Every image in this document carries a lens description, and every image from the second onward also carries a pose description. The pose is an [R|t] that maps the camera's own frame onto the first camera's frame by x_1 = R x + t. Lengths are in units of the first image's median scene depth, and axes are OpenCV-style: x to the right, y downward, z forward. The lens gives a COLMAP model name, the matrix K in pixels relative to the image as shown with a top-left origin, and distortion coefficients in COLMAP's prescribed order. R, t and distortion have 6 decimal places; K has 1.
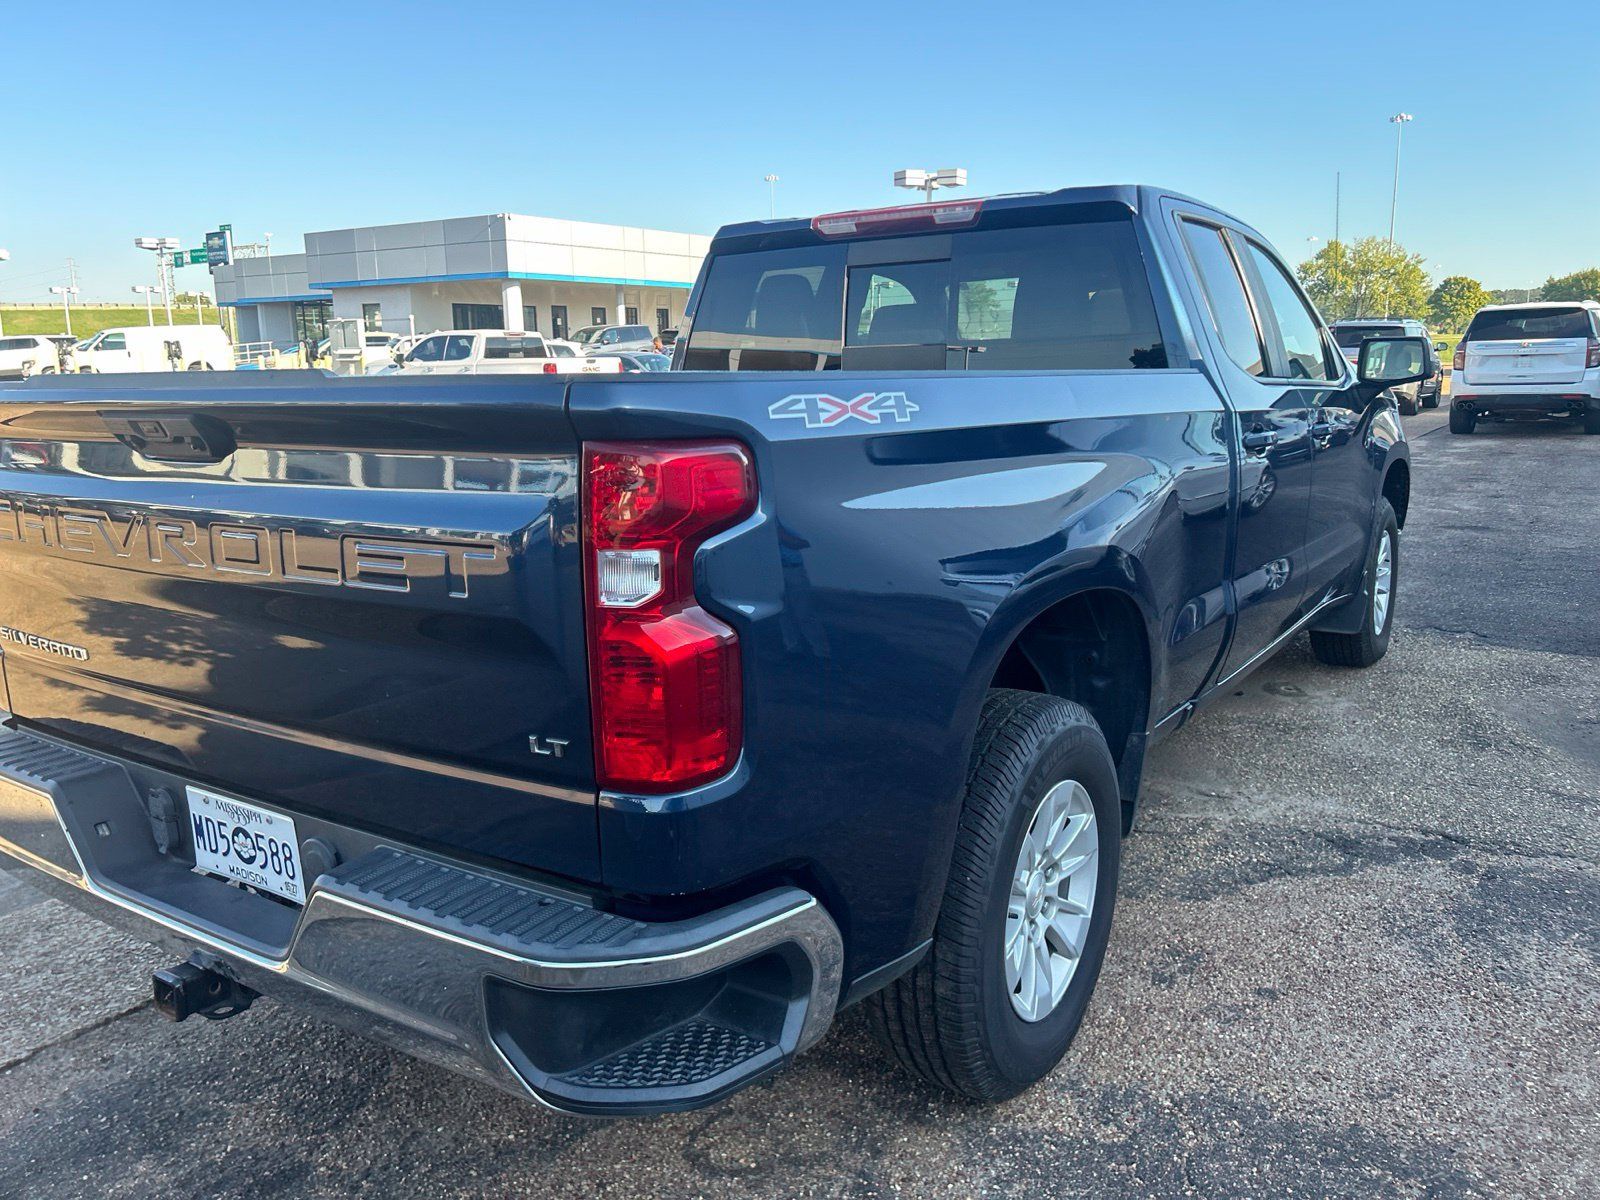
lens RADIAL K [[1205.7, 0, 814.6], [0, 1205.7, 595.3], [0, 0, 1]] dist [0.049566, -0.052021]
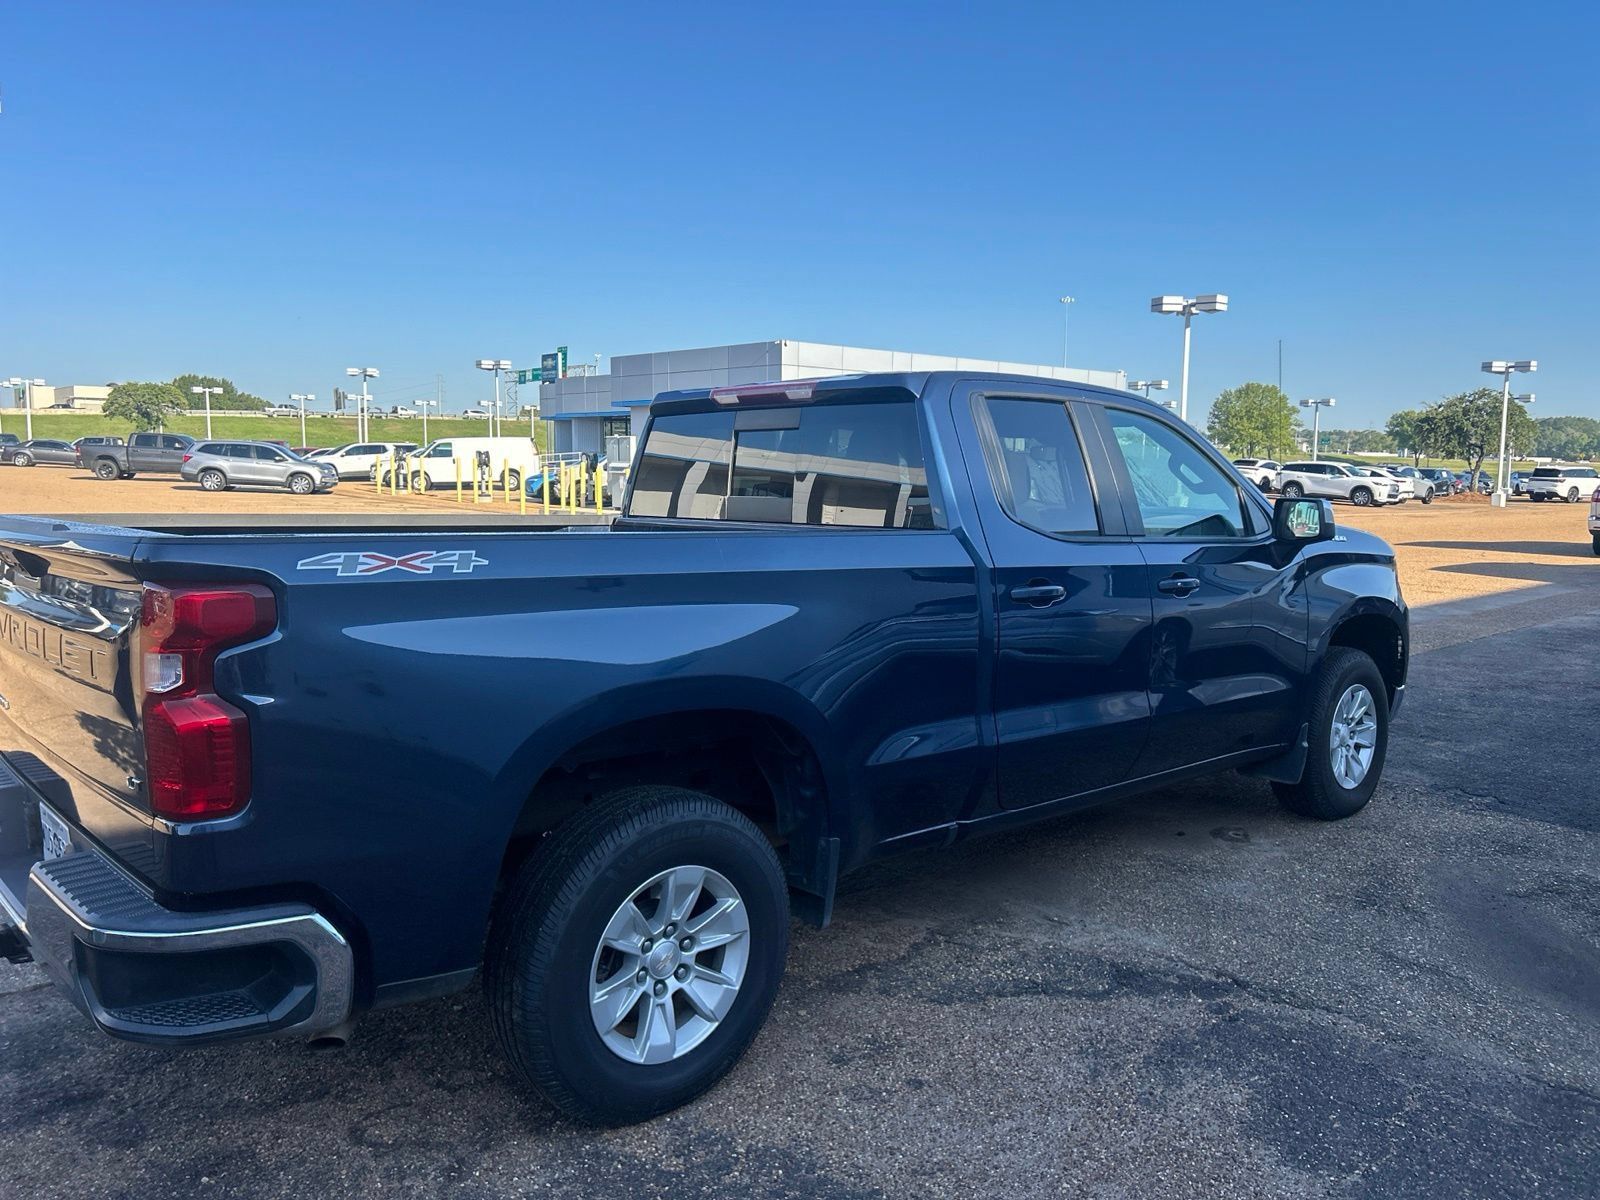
lens RADIAL K [[1205.7, 0, 810.1], [0, 1205.7, 595.7], [0, 0, 1]] dist [0.049566, -0.052021]
pose [[0.970950, 0.048975, -0.234218, 0.519199], [-0.070259, 0.994036, -0.083404, -0.021377], [0.228737, 0.097437, 0.968600, -0.156930]]
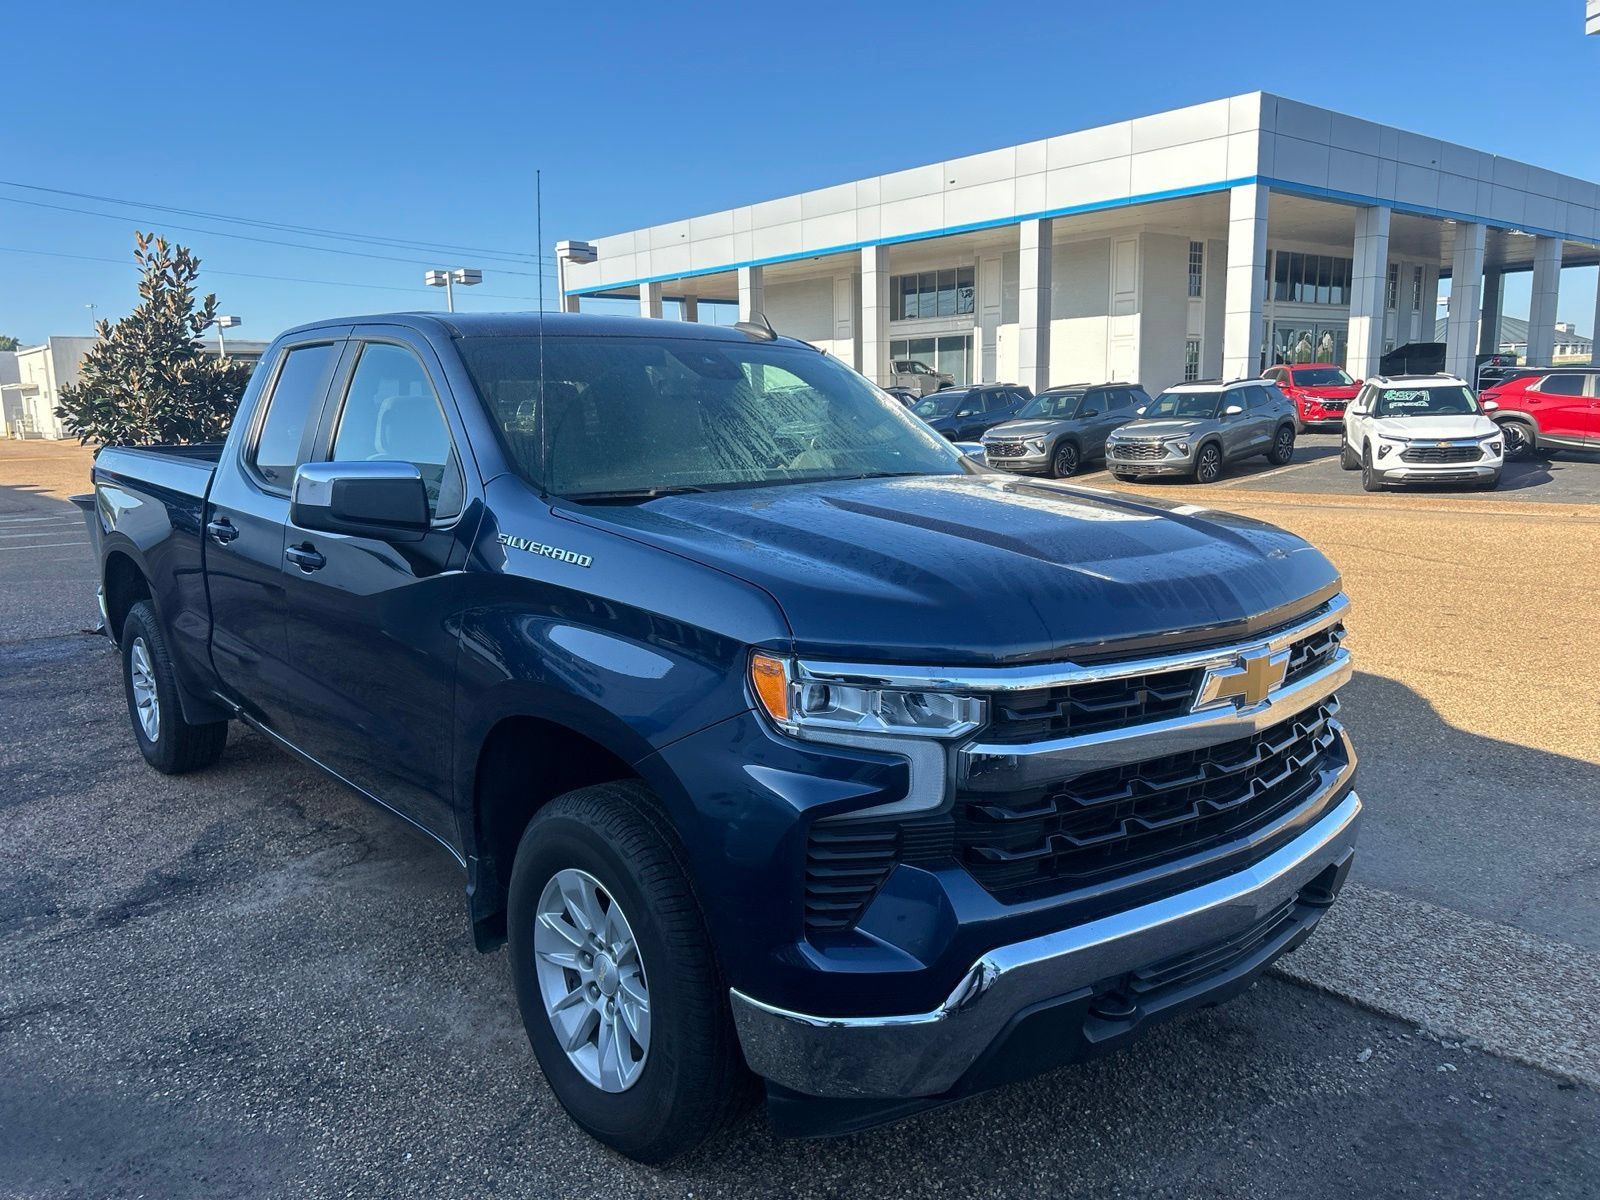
lens RADIAL K [[1205.7, 0, 790.4], [0, 1205.7, 620.2], [0, 0, 1]] dist [0.049566, -0.052021]
pose [[-0.277078, 0.187286, -0.942418, 1.720424], [-0.171031, 0.955543, 0.240178, -0.542099], [0.945503, 0.227731, -0.232728, 2.290600]]
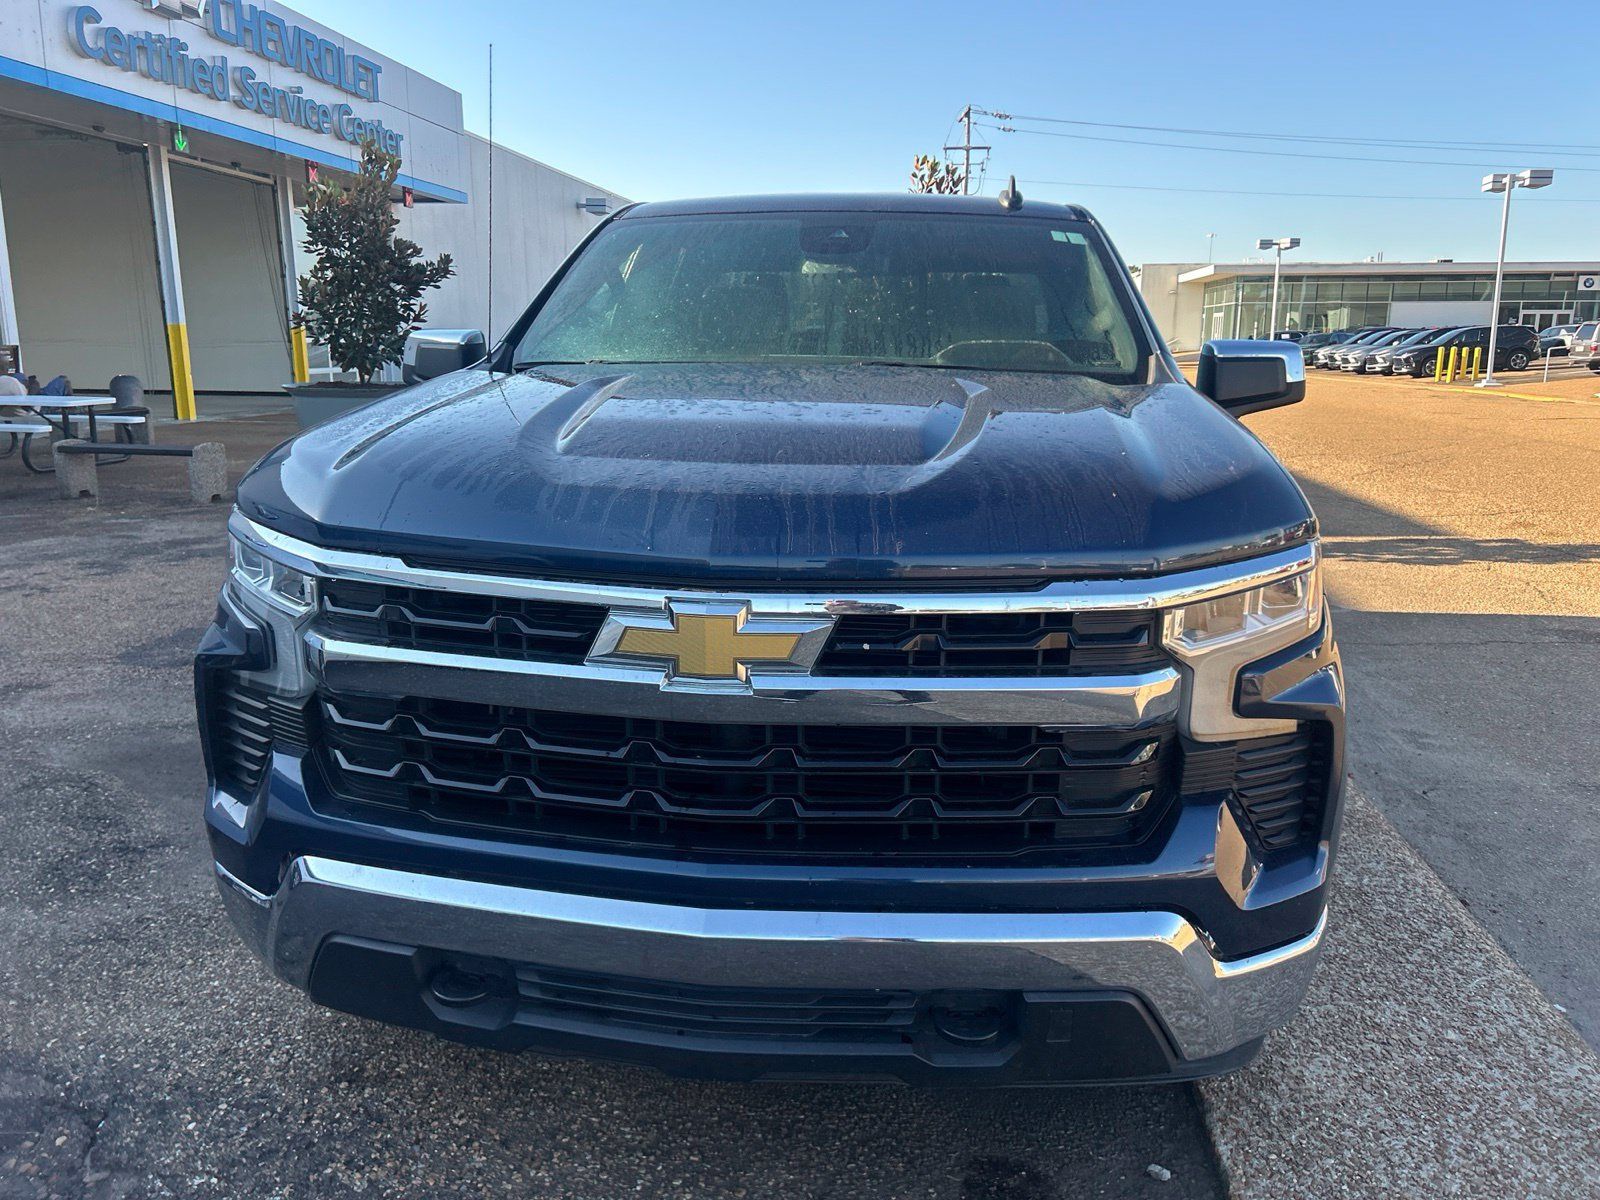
lens RADIAL K [[1205.7, 0, 804.8], [0, 1205.7, 599.9], [0, 0, 1]] dist [0.049566, -0.052021]
pose [[-0.893332, 0.105709, -0.436787, 1.024667], [-0.081333, 0.917860, 0.388482, -0.610548], [0.441975, 0.382569, -0.811356, 2.926836]]
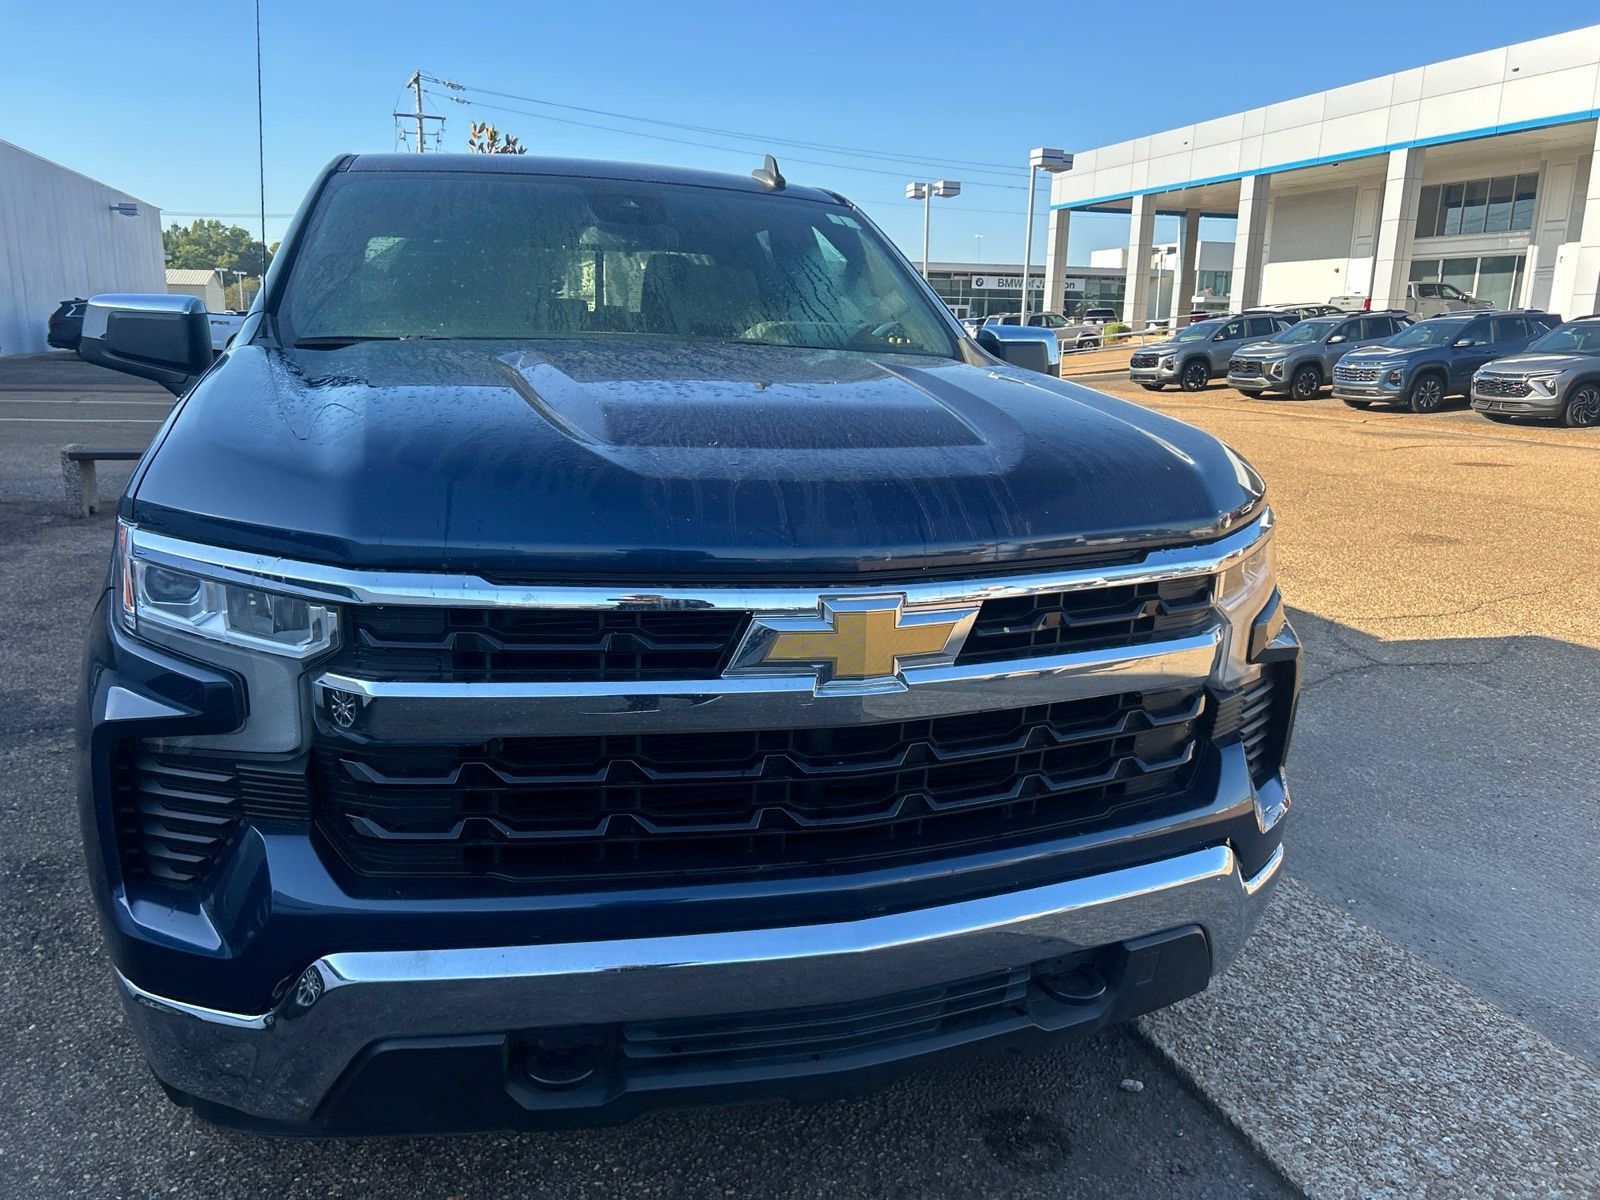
lens RADIAL K [[1205.7, 0, 812.0], [0, 1205.7, 619.3], [0, 0, 1]] dist [0.049566, -0.052021]
pose [[-0.621306, 0.185540, -0.761285, 1.256950], [-0.167983, 0.917433, 0.360692, -0.561490], [0.765350, 0.351983, -0.538839, 2.703135]]
